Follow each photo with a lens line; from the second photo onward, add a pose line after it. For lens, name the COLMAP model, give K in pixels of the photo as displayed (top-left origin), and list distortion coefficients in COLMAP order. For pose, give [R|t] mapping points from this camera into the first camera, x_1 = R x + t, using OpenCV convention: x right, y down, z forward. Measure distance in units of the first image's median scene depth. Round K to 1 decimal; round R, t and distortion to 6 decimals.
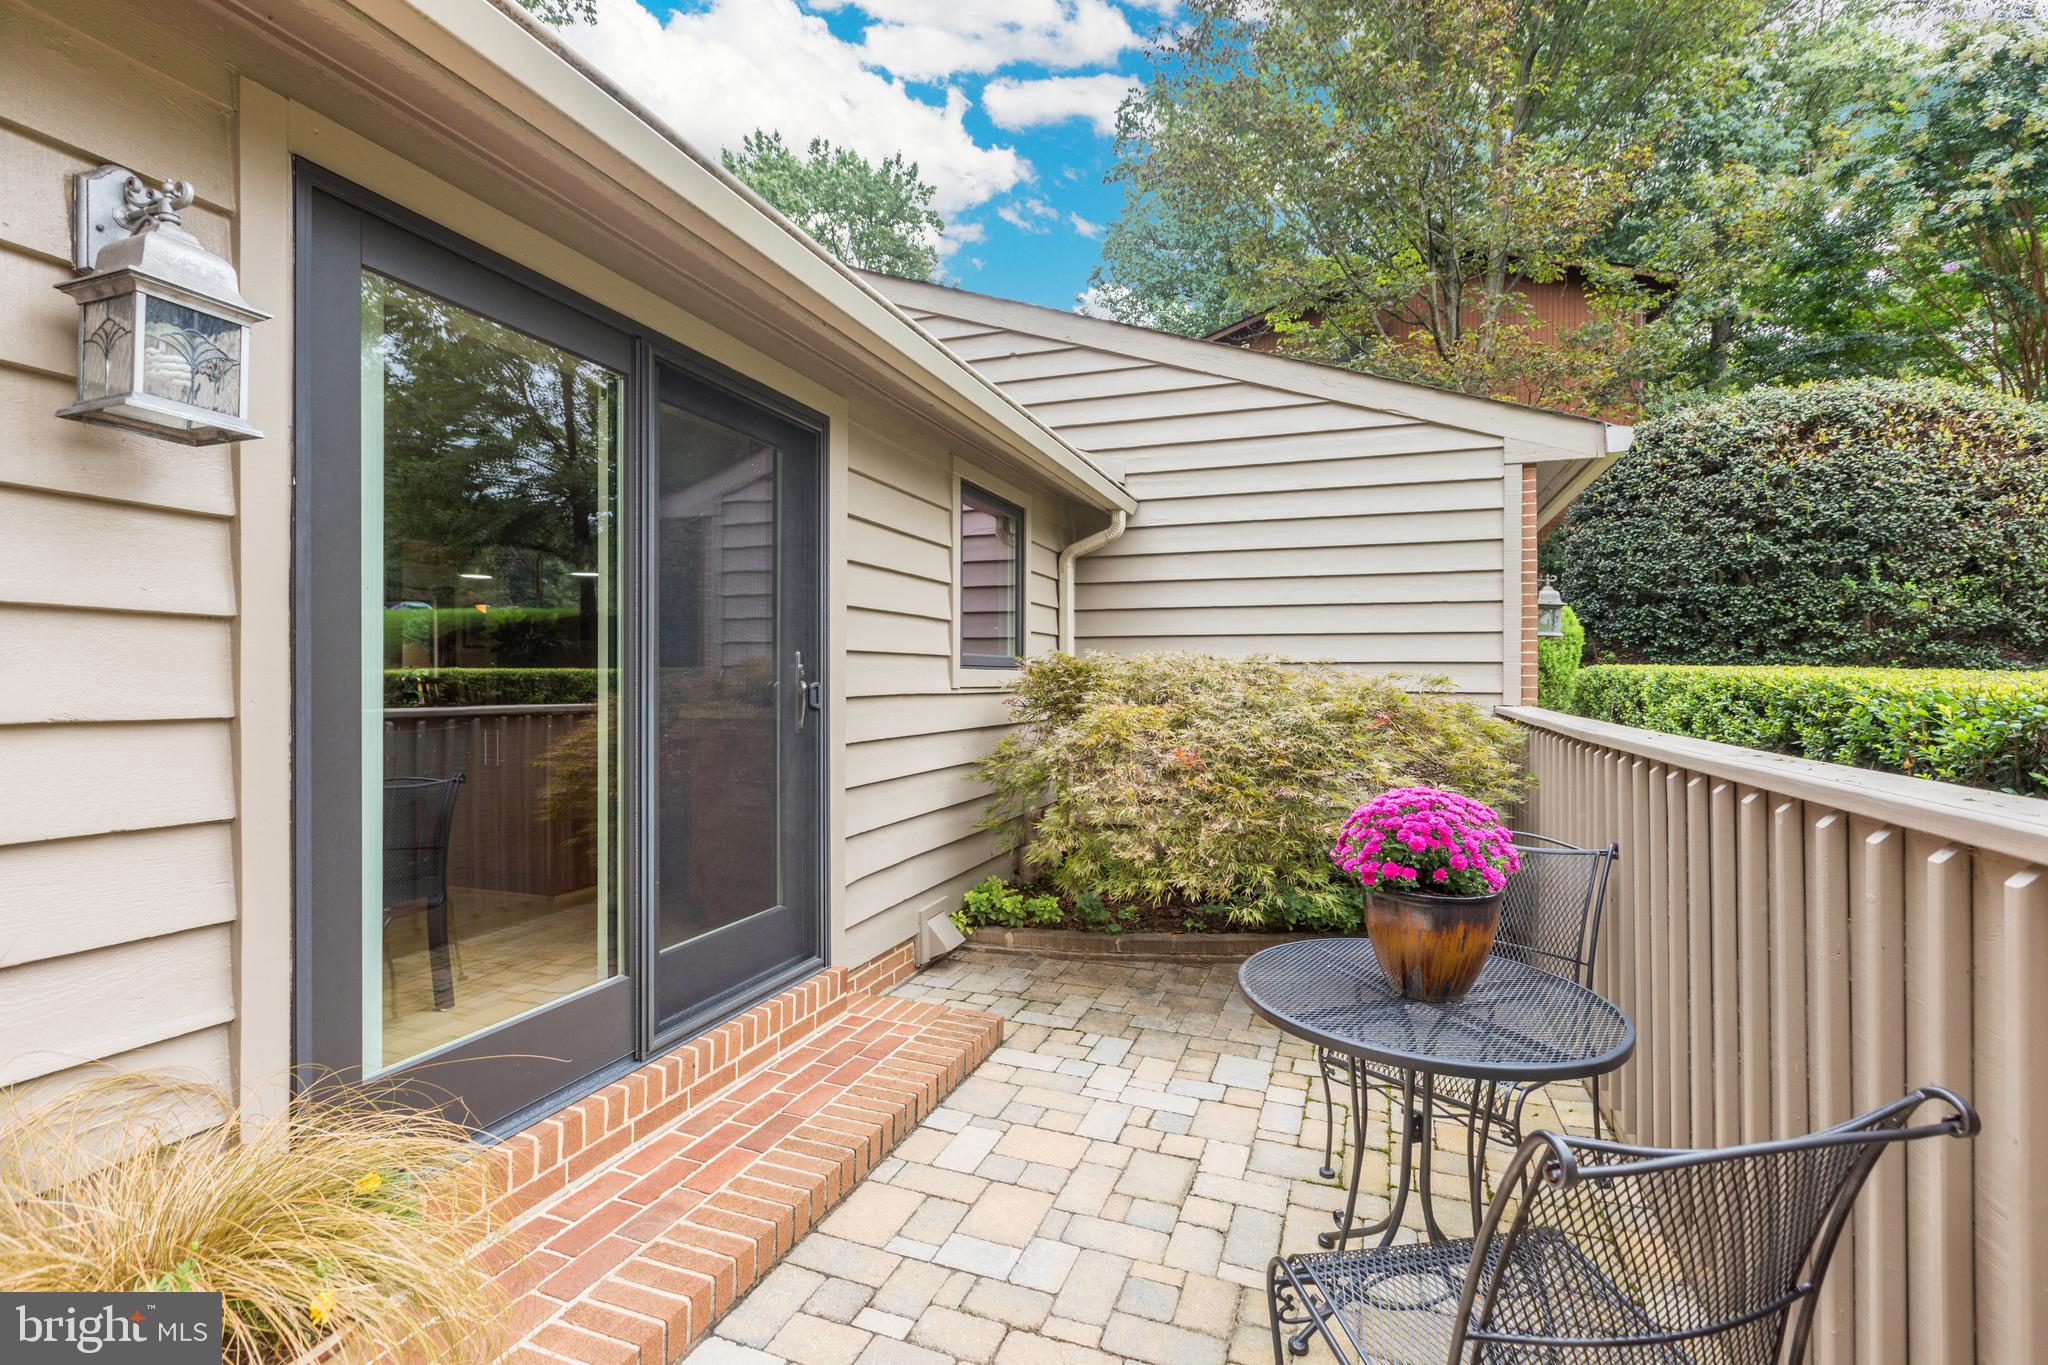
lens RADIAL K [[915.7, 0, 1030.7], [0, 915.7, 679.1], [0, 0, 1]] dist [0.008624, -0.000476]
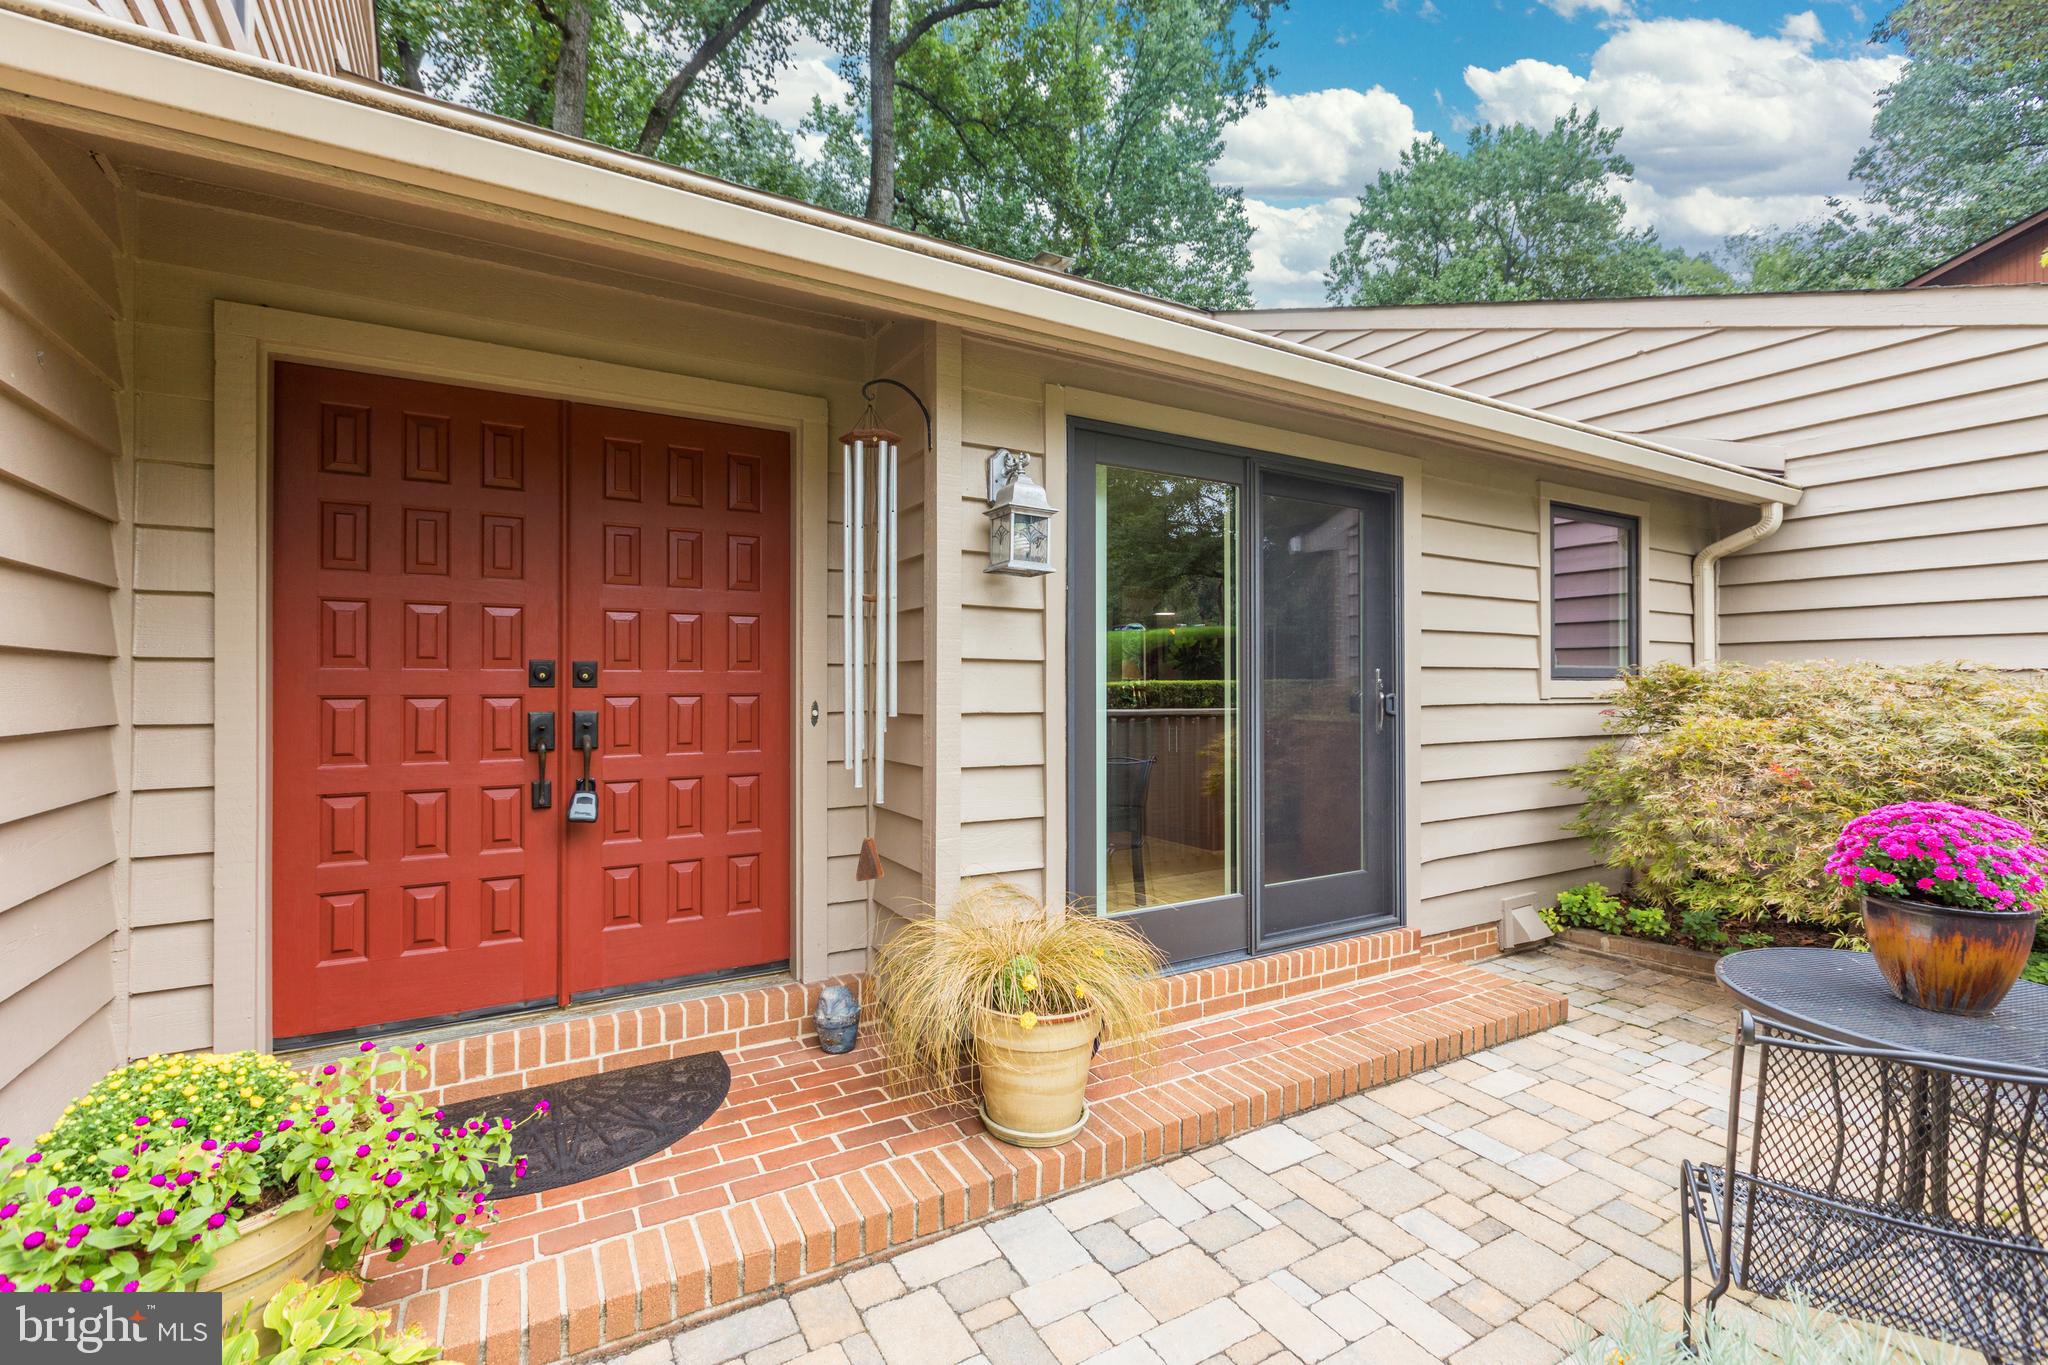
lens RADIAL K [[952.7, 0, 1024.0], [0, 952.7, 682.5], [0, 0, 1]] dist [-0.060579, 0.014828]
pose [[0.759849, -0.001405, -0.650098, 0.212181], [0.000158, 0.999998, -0.001976, -0.008847], [0.650099, 0.001399, 0.759848, -0.285096]]
